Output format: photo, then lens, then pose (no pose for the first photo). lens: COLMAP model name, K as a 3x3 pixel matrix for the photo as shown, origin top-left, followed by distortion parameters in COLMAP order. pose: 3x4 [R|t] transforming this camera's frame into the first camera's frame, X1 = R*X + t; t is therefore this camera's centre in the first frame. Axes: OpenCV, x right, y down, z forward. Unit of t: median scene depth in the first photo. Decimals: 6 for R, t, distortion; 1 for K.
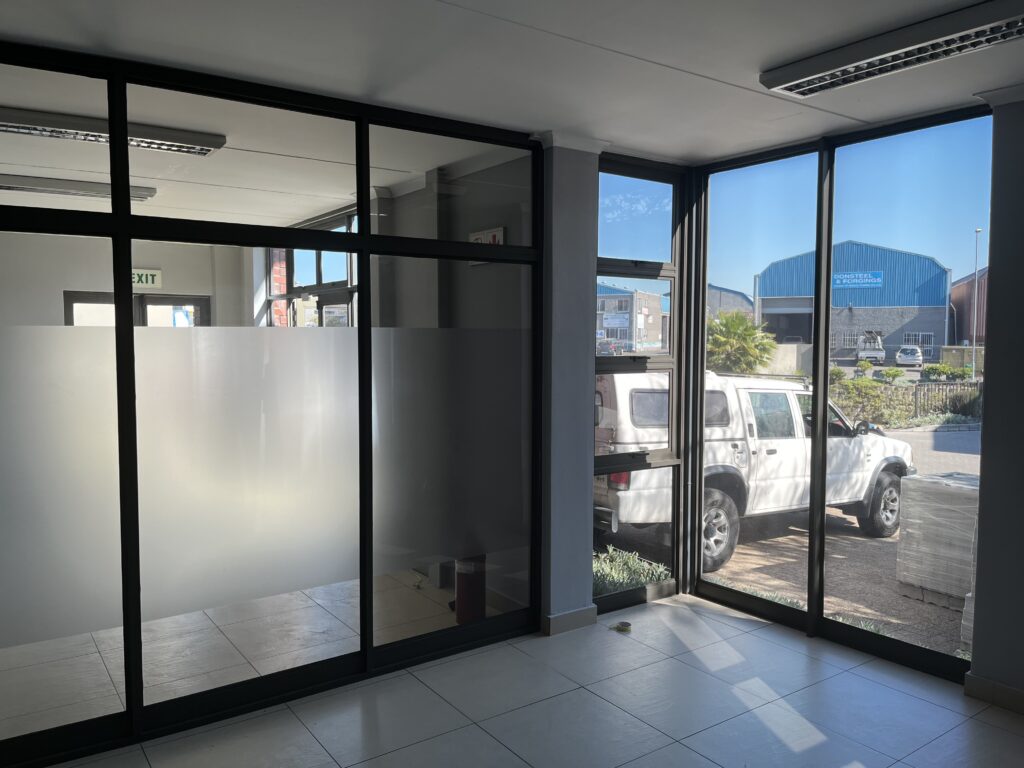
lens RADIAL K [[783.2, 0, 510.9], [0, 783.2, 384.0], [0, 0, 1]] dist [0.036438, -0.060584]
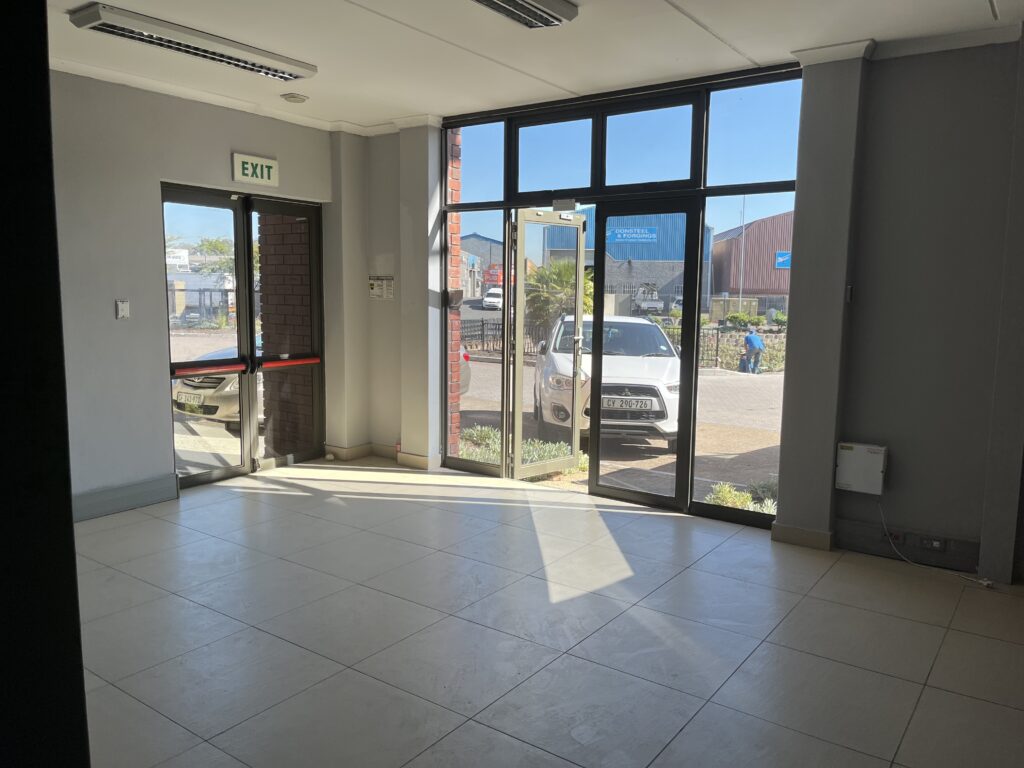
lens RADIAL K [[783.2, 0, 513.1], [0, 783.2, 384.4], [0, 0, 1]] dist [0.036438, -0.060584]
pose [[0.942471, -0.029648, 0.332970, -0.488415], [0.009076, 0.997962, 0.063170, 0.008515], [-0.334164, -0.056514, 0.940819, 0.278336]]
